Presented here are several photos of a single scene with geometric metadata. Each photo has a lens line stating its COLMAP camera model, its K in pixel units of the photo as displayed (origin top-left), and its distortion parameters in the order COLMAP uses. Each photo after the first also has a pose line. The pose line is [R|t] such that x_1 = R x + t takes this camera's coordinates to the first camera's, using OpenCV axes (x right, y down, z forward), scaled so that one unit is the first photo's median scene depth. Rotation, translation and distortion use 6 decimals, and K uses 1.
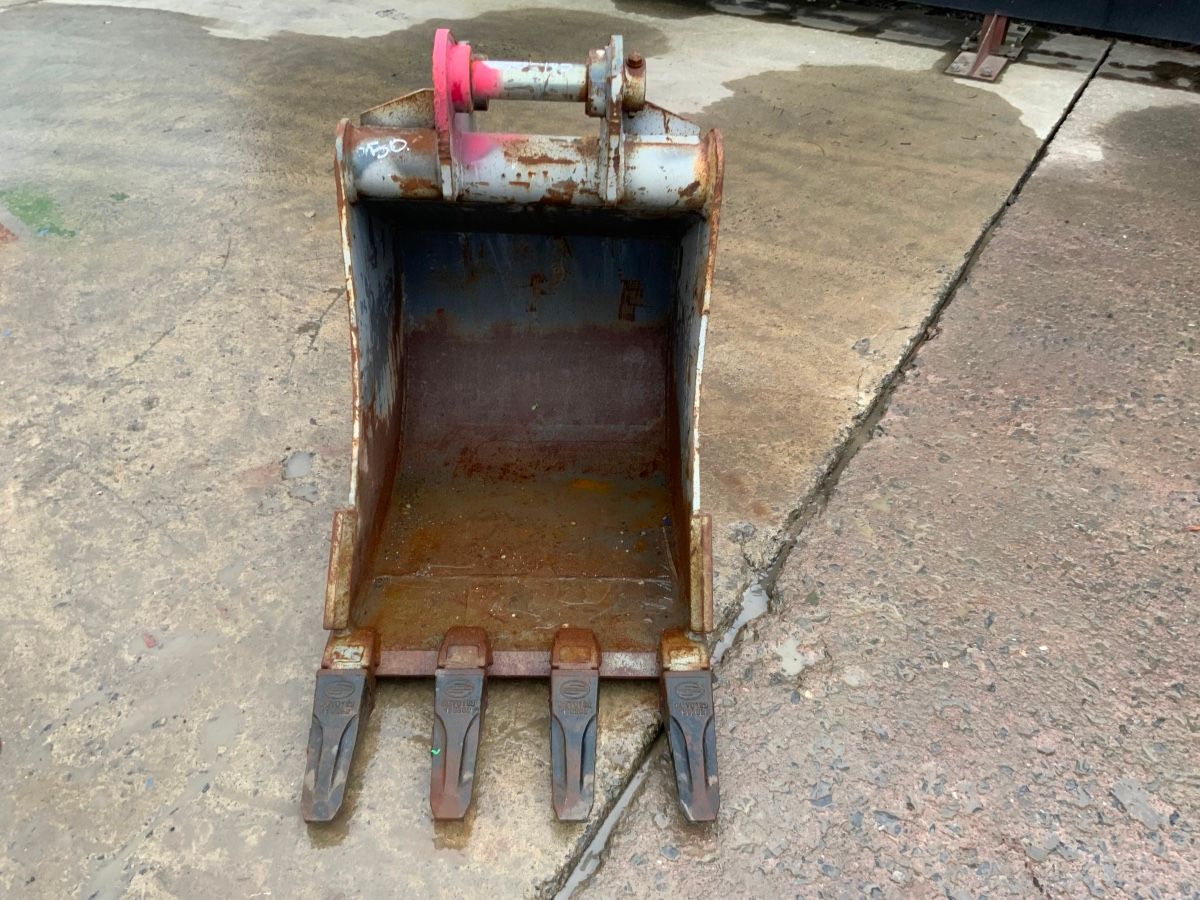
lens RADIAL K [[984.7, 0, 605.6], [0, 984.7, 452.2], [0, 0, 1]] dist [0.102859, -0.200447]
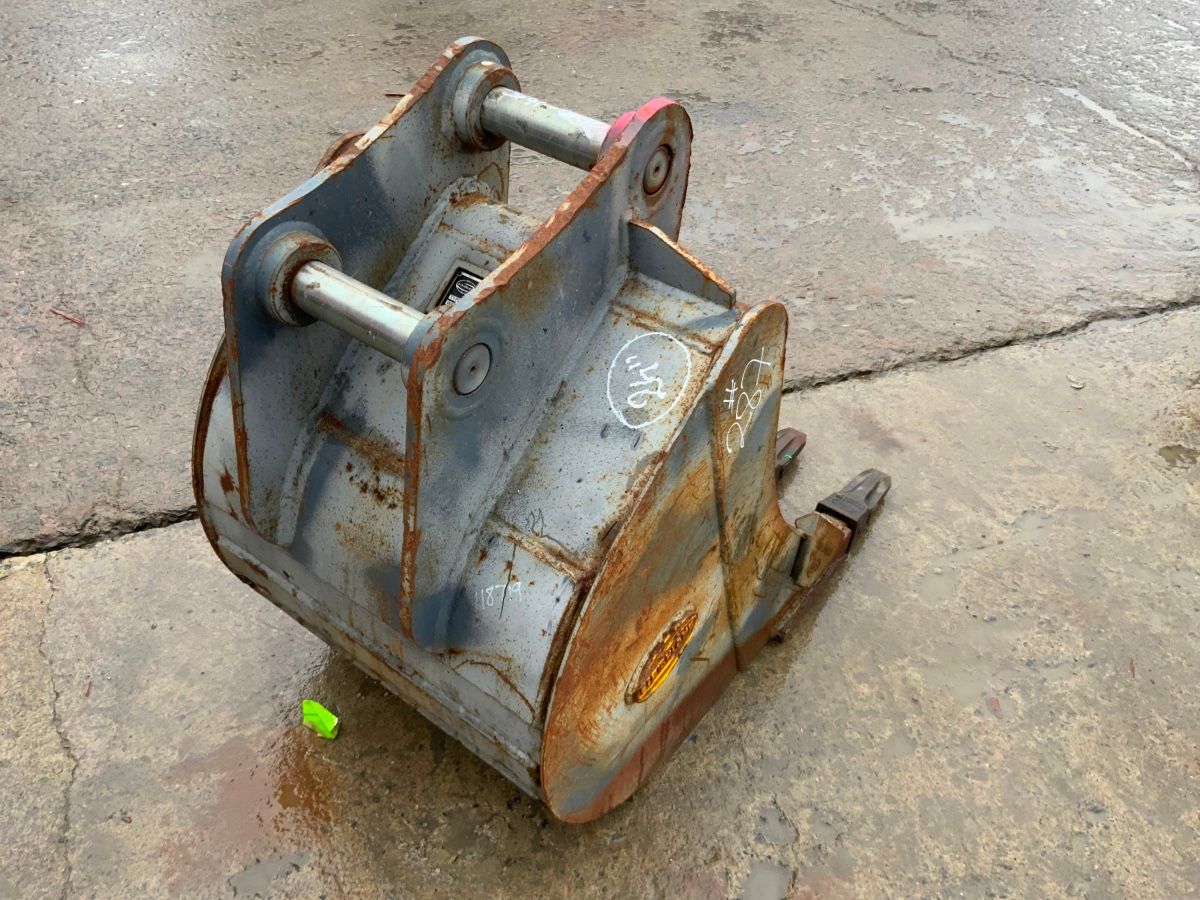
lens RADIAL K [[984.9, 0, 593.8], [0, 984.9, 451.3], [0, 0, 1]] dist [0.084951, -0.151772]
pose [[-0.782196, -0.463477, 0.416363, -0.448375], [0.313416, 0.284857, 0.905885, -0.843002], [-0.538461, 0.839074, -0.077553, 1.091704]]
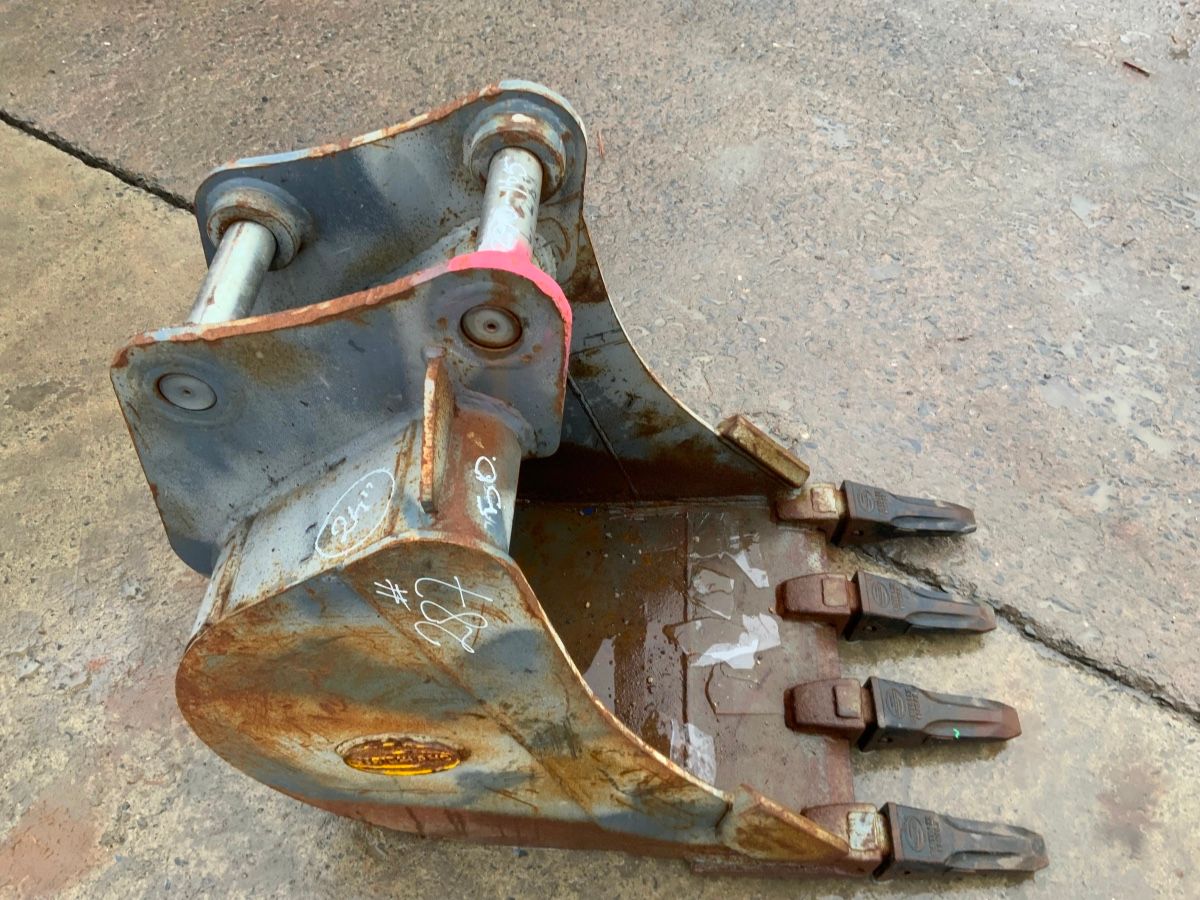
lens RADIAL K [[984.7, 0, 605.6], [0, 984.7, 452.2], [0, 0, 1]] dist [0.102859, -0.200447]
pose [[0.064836, -0.802009, 0.593783, -0.487180], [0.616166, 0.500228, 0.608367, -0.563942], [-0.784943, 0.326425, 0.526604, 0.591626]]
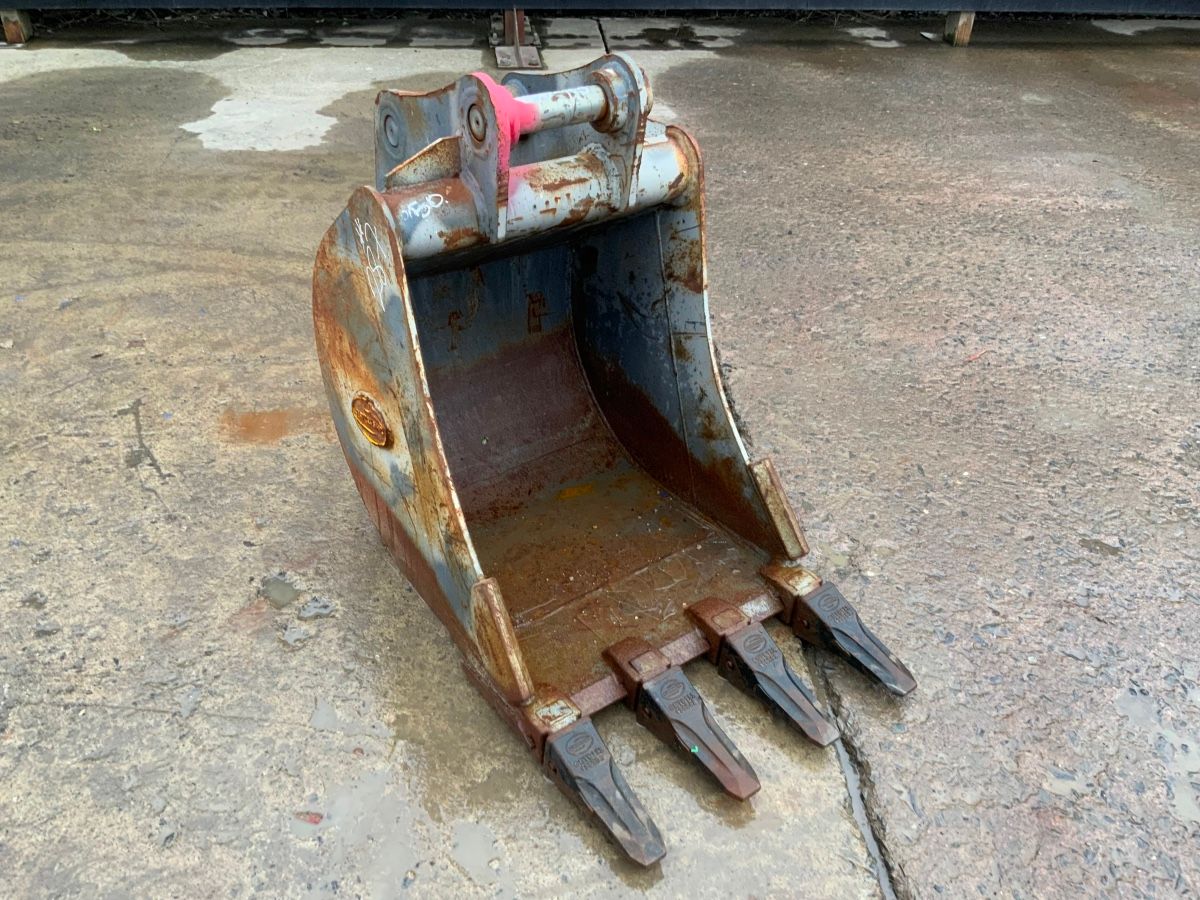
lens RADIAL K [[984.7, 0, 605.6], [0, 984.7, 452.2], [0, 0, 1]] dist [0.102859, -0.200447]
pose [[0.818875, -0.334956, 0.466098, -0.554171], [0.339745, 0.937381, 0.076749, -0.089105], [-0.462619, 0.095507, 0.881398, 0.089823]]
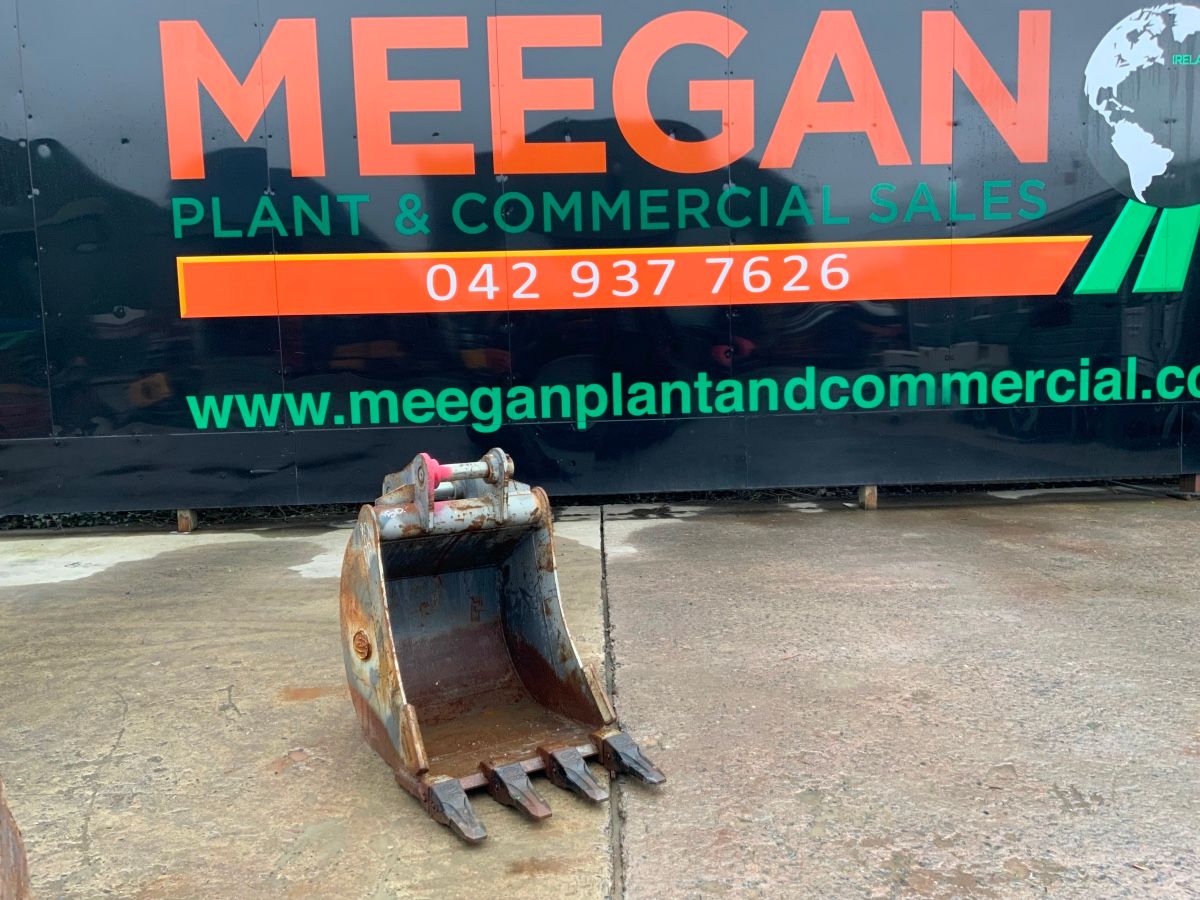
lens RADIAL K [[980.5, 0, 611.9], [0, 980.5, 444.9], [0, 0, 1]] dist [0.106816, -0.209247]
pose [[0.854053, -0.100816, 0.510323, -0.766454], [0.353456, 0.832252, -0.427113, 0.523837], [-0.381657, 0.545154, 0.746421, -0.641787]]
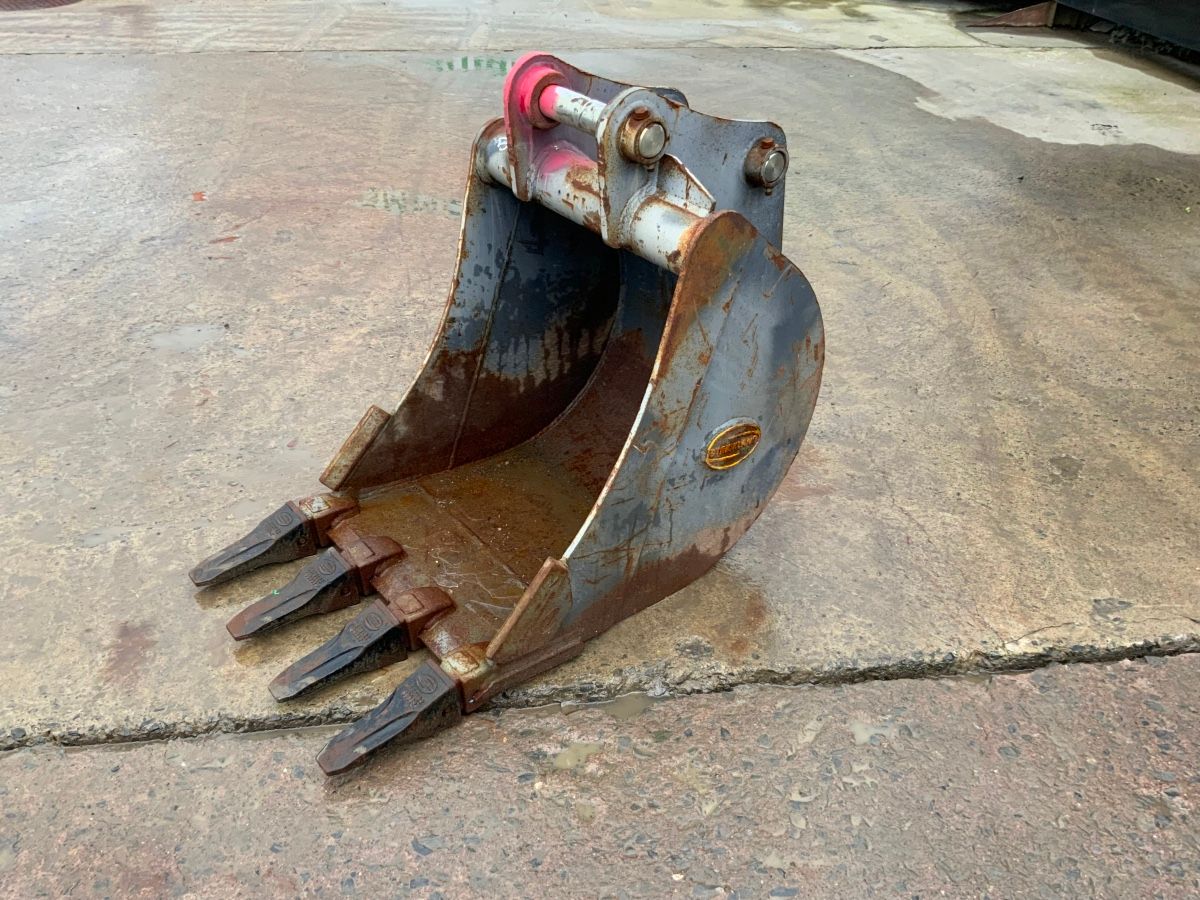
lens RADIAL K [[996.6, 0, 607.1], [0, 996.6, 453.1], [0, 0, 1]] dist [0.100183, -0.212242]
pose [[0.614996, 0.431089, -0.660259, 0.730878], [-0.485905, 0.866644, 0.113246, -0.165449], [0.621029, 0.251178, 0.742451, 0.256445]]
